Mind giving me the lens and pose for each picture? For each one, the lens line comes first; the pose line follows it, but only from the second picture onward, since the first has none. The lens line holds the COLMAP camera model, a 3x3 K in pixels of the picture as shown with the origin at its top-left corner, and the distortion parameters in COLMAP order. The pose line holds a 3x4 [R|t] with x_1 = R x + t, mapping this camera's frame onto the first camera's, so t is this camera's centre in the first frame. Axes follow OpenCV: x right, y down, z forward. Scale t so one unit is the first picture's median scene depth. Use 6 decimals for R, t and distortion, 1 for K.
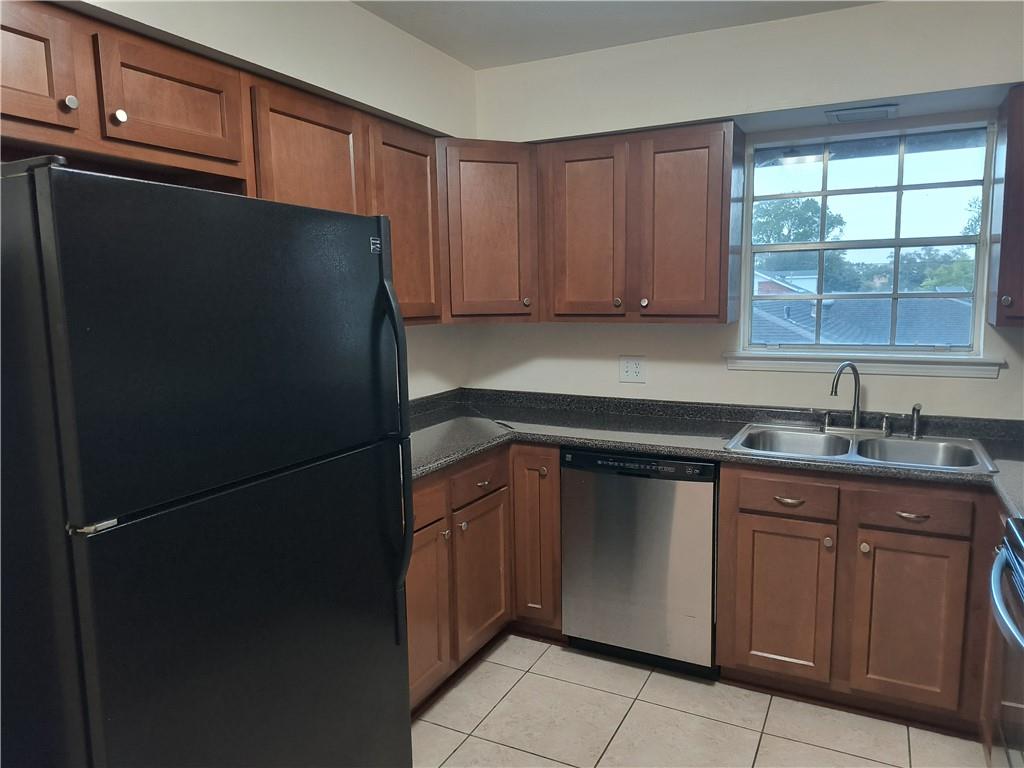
lens RADIAL K [[702.3, 0, 512.0], [0, 702.3, 384.0], [0, 0, 1]] dist [0.065389, -0.079459]
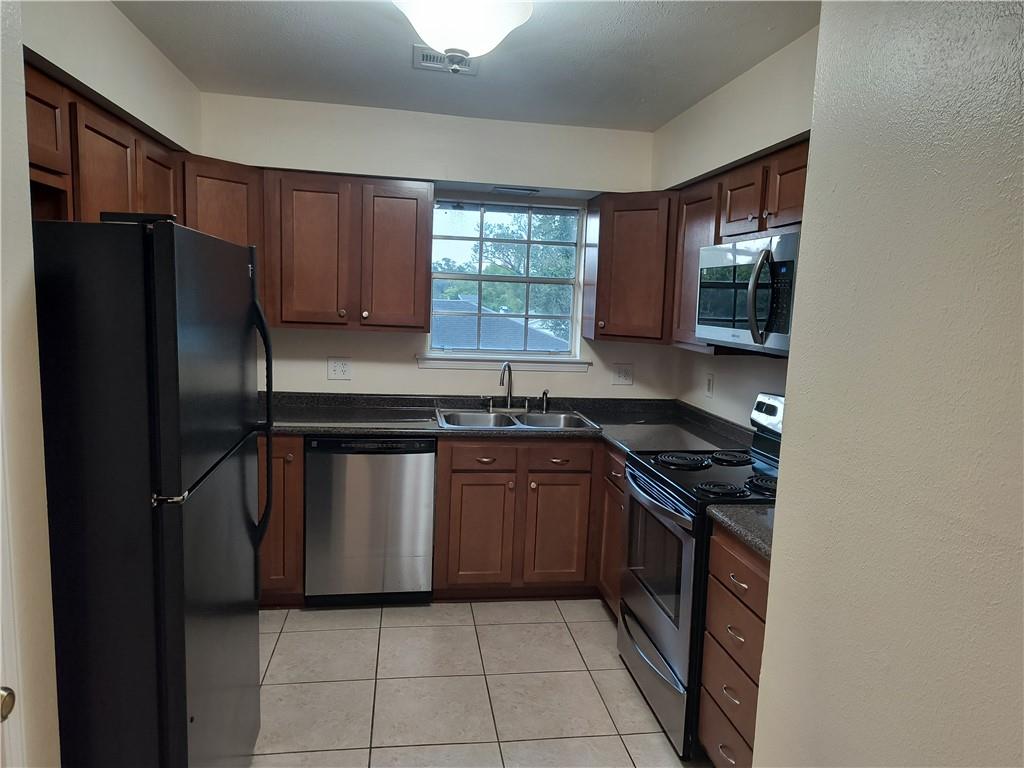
lens RADIAL K [[702.3, 0, 512.0], [0, 702.3, 384.0], [0, 0, 1]] dist [0.065389, -0.079459]
pose [[0.816164, -0.024788, 0.577288, -0.354264], [0.022102, 0.999688, 0.011677, -0.003233], [-0.577397, 0.003229, 0.816457, -0.173886]]
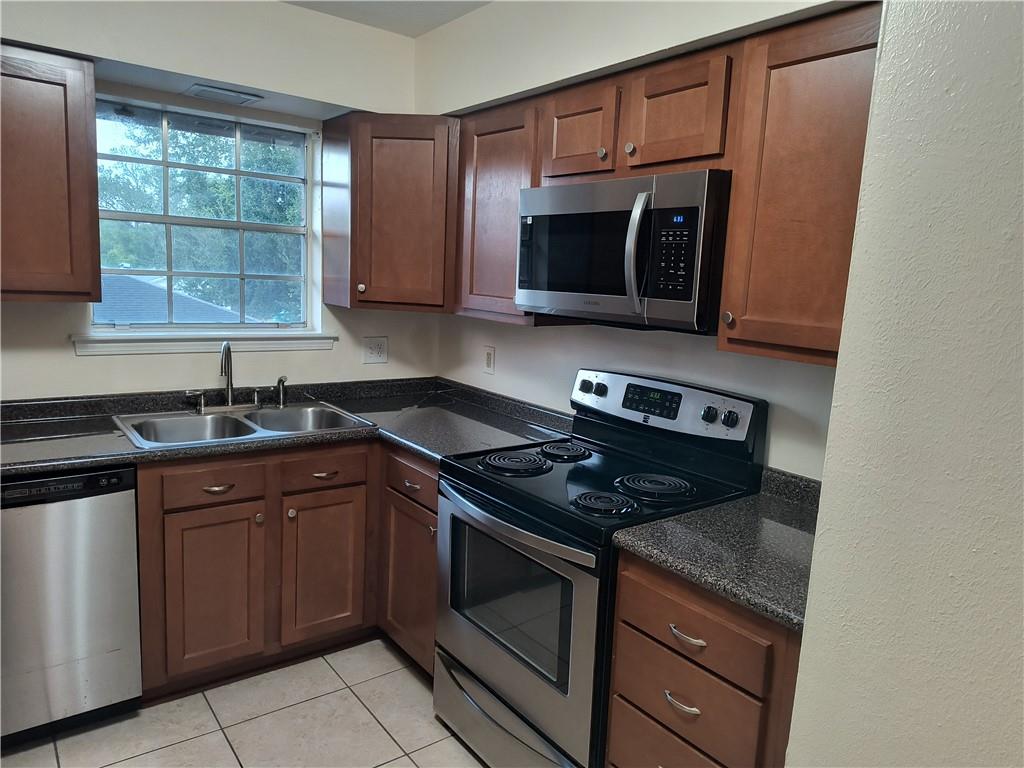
lens RADIAL K [[702.3, 0, 512.0], [0, 702.3, 384.0], [0, 0, 1]] dist [0.065389, -0.079459]
pose [[0.440906, -0.102526, 0.891678, -0.266610], [0.057104, 0.994646, 0.086130, -0.035897], [-0.895735, 0.012943, 0.444401, 0.191017]]
